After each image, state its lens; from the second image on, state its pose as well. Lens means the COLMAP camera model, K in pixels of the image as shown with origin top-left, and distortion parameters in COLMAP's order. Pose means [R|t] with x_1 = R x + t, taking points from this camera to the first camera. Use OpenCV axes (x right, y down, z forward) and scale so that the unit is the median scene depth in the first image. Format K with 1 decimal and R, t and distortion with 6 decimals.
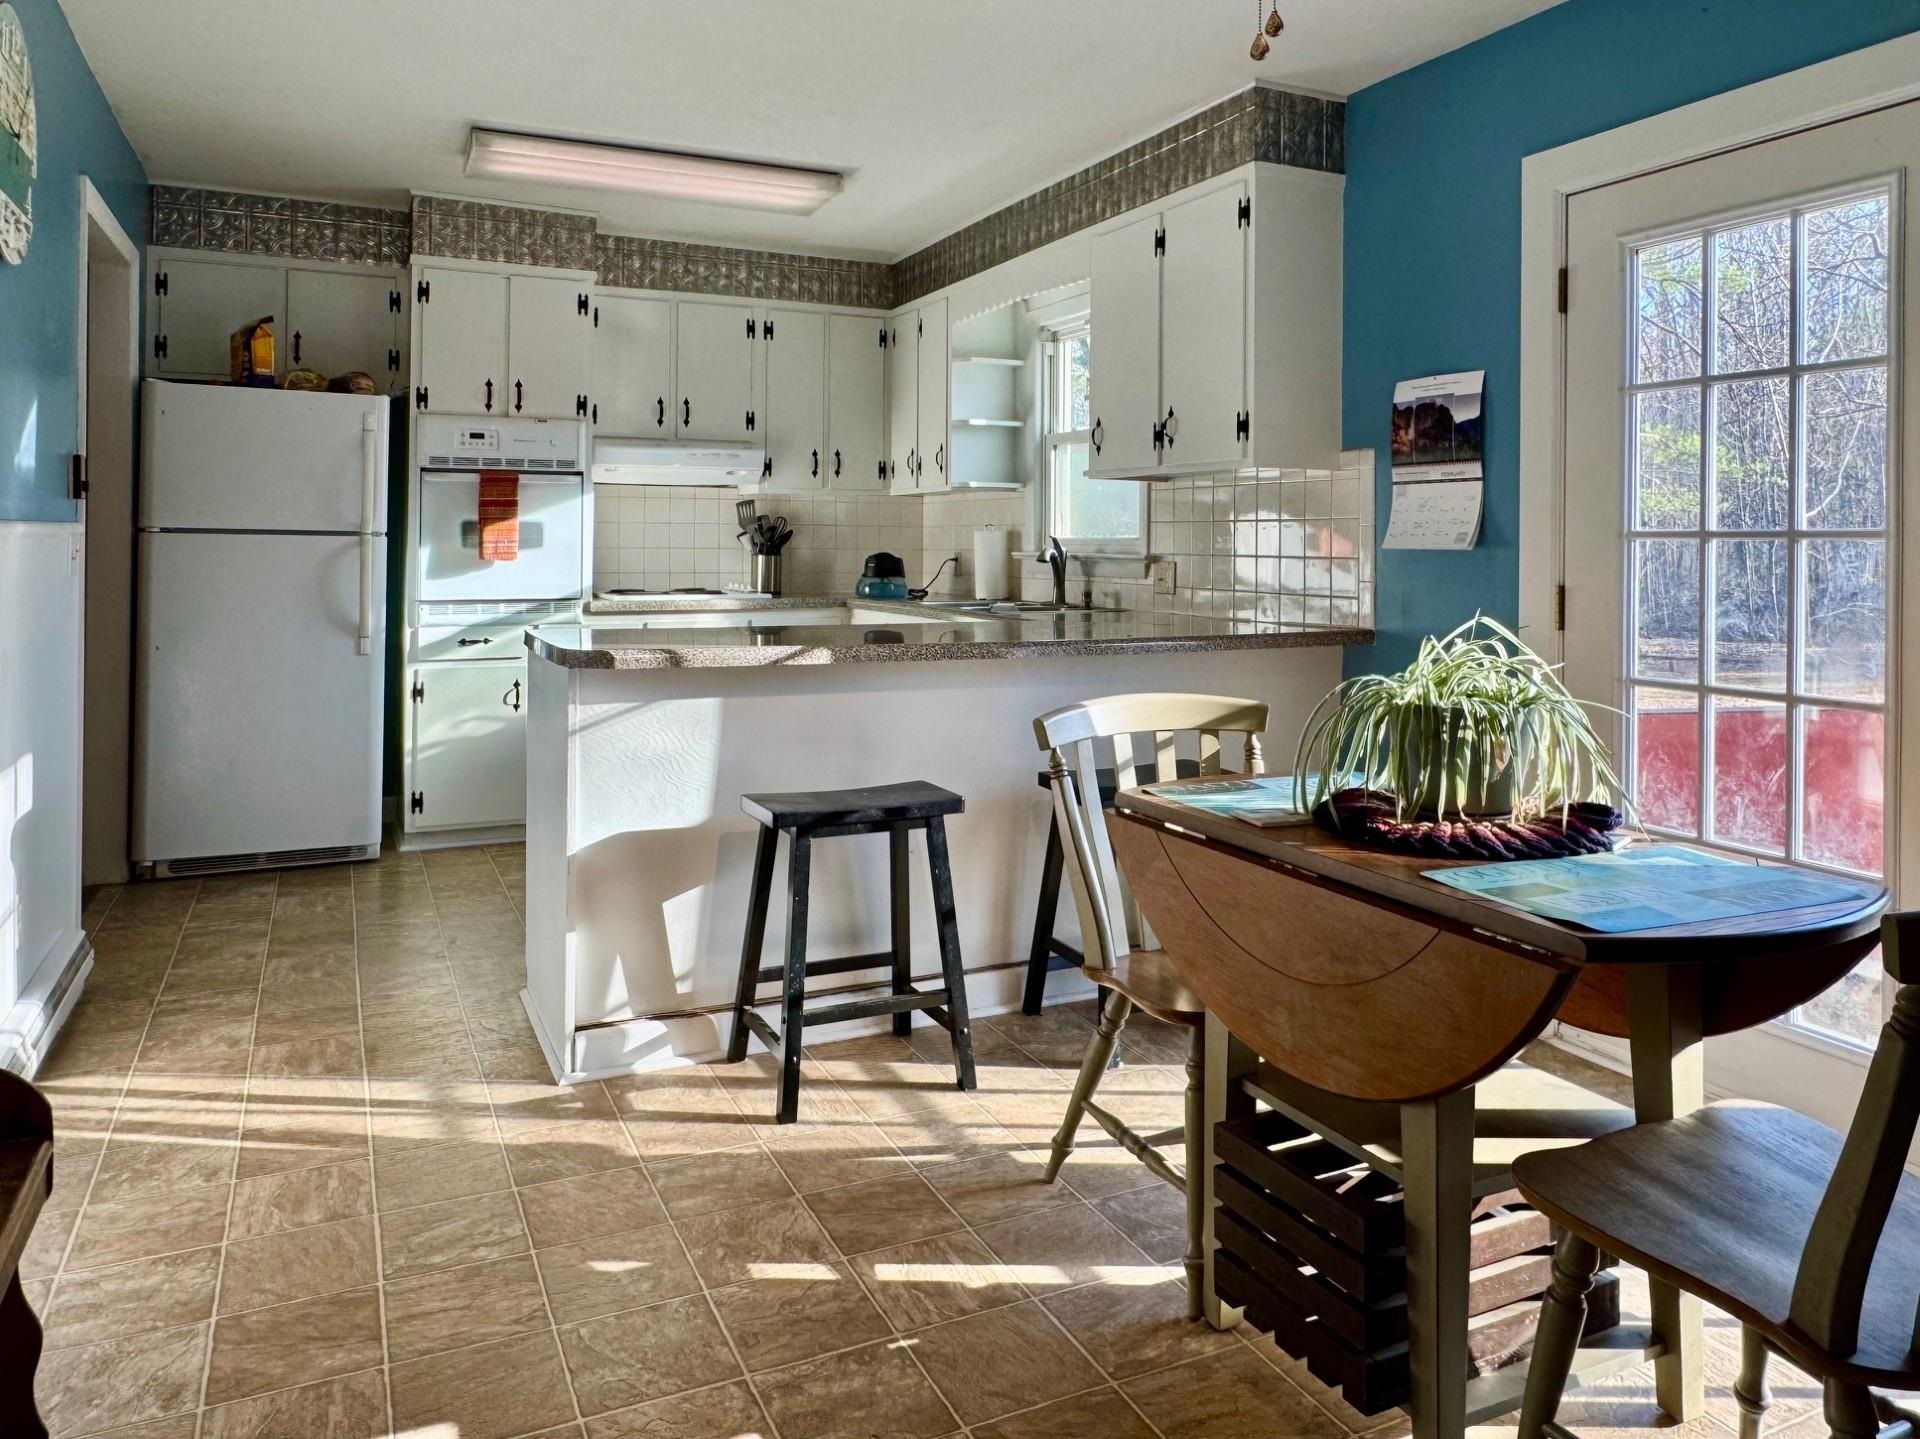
lens RADIAL K [[1288.1, 0, 928.0], [0, 1288.1, 555.6], [0, 0, 1]] dist [-0.005812, 0.003858]
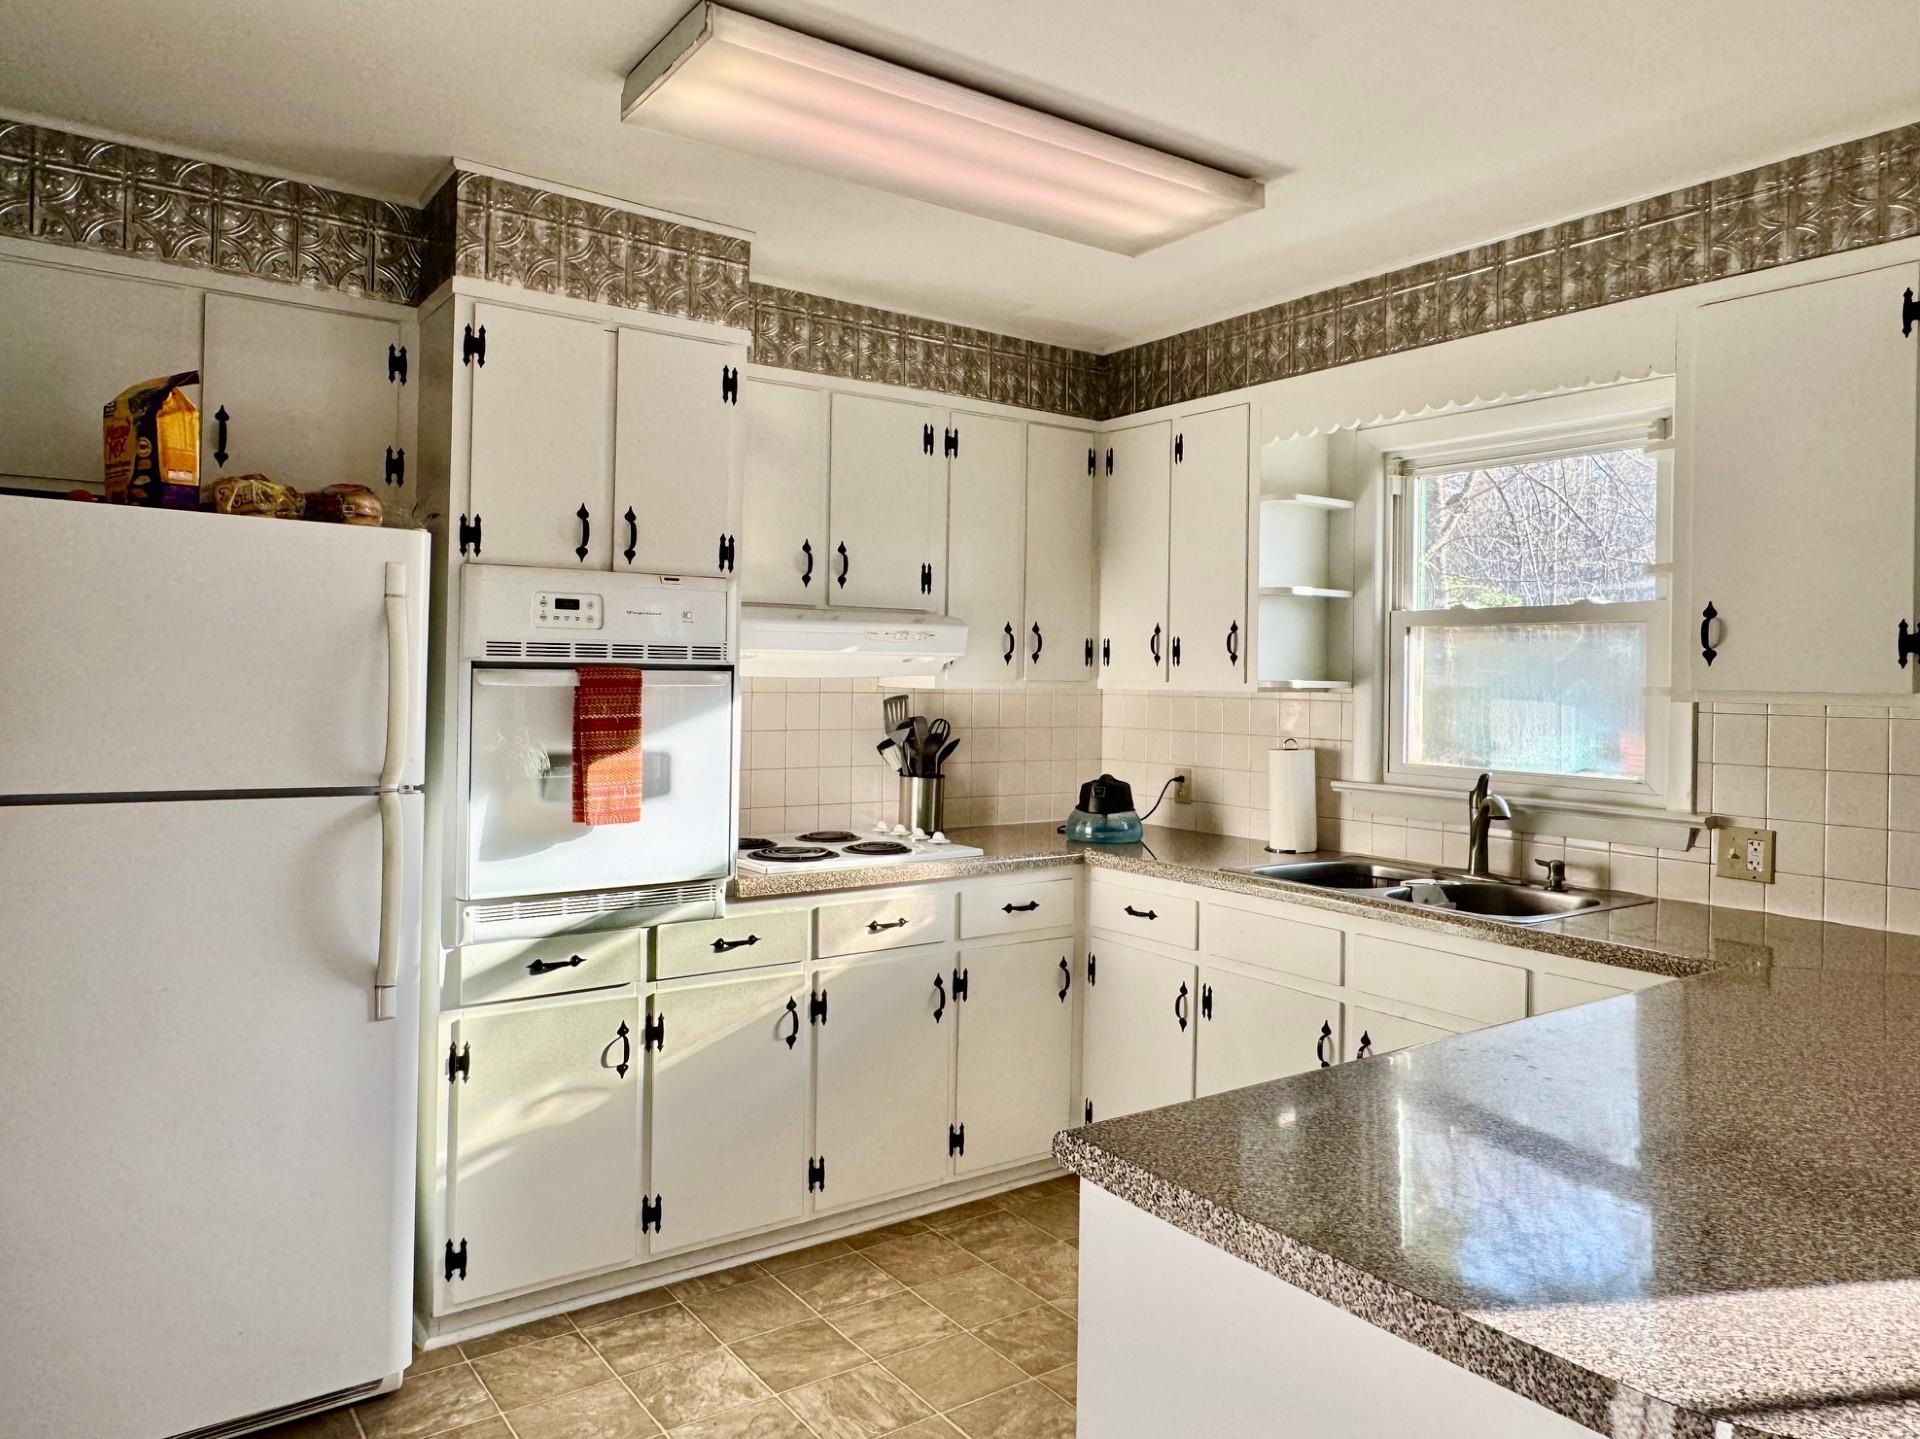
lens RADIAL K [[1288.1, 0, 938.7], [0, 1288.1, 689.6], [0, 0, 1]] dist [-0.005812, 0.003858]
pose [[0.983375, 0.005592, 0.181499, -0.289683], [-0.005604, 0.999984, -0.000443, -0.055491], [-0.181498, -0.000582, 0.983391, 0.407407]]
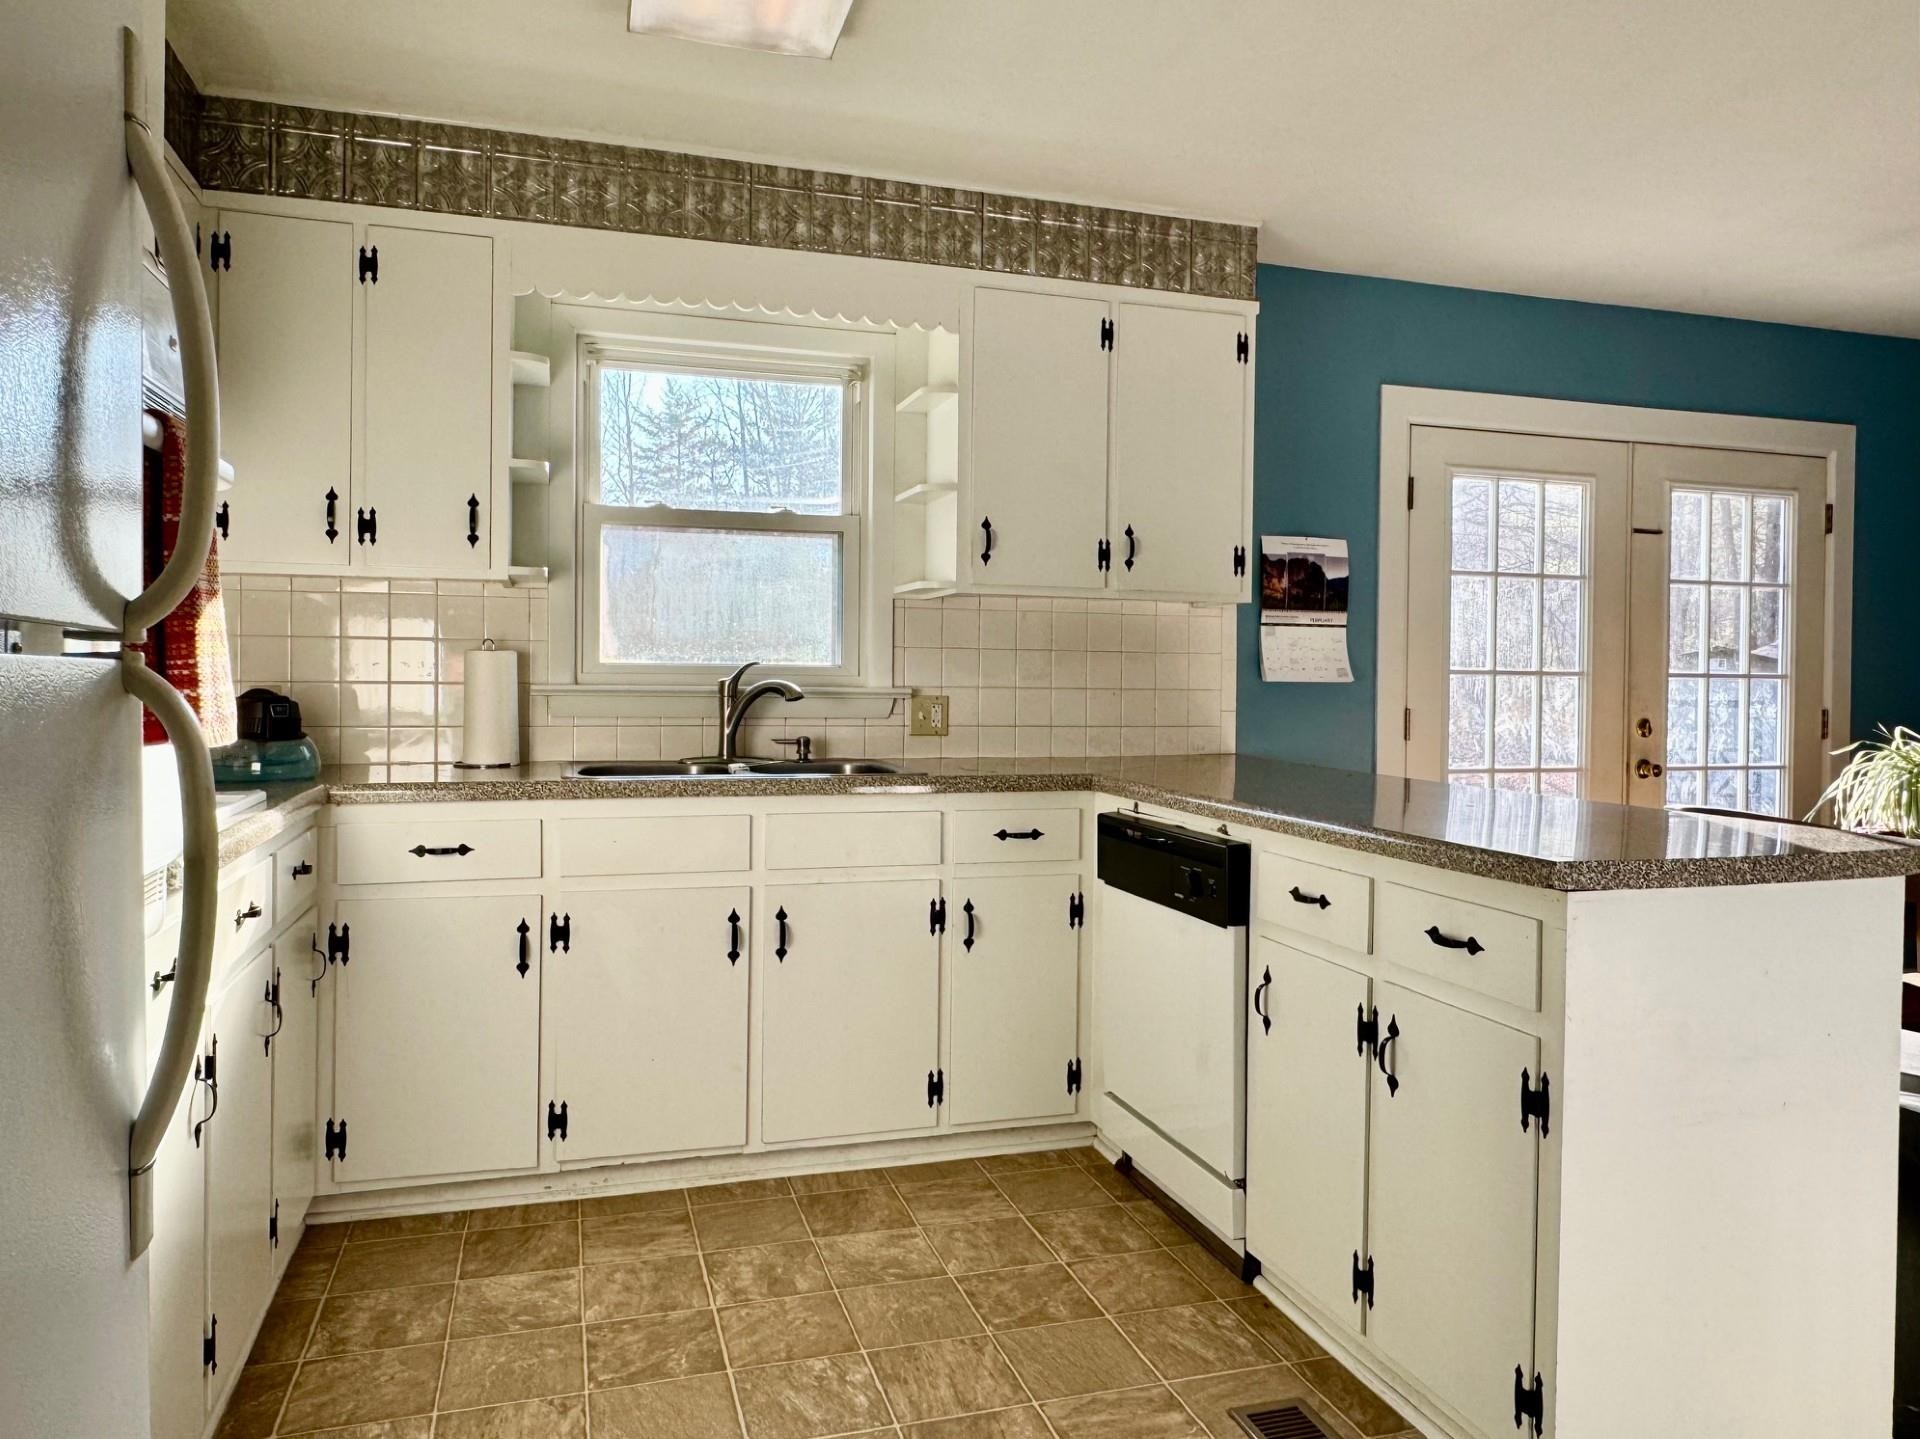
lens RADIAL K [[1288.1, 0, 958.1], [0, 1288.1, 707.1], [0, 0, 1]] dist [-0.005812, 0.003858]
pose [[0.137798, -0.030983, 0.989976, -0.573823], [0.000248, 0.999512, 0.031247, -0.012855], [-0.990460, -0.004060, 0.137739, 0.786722]]
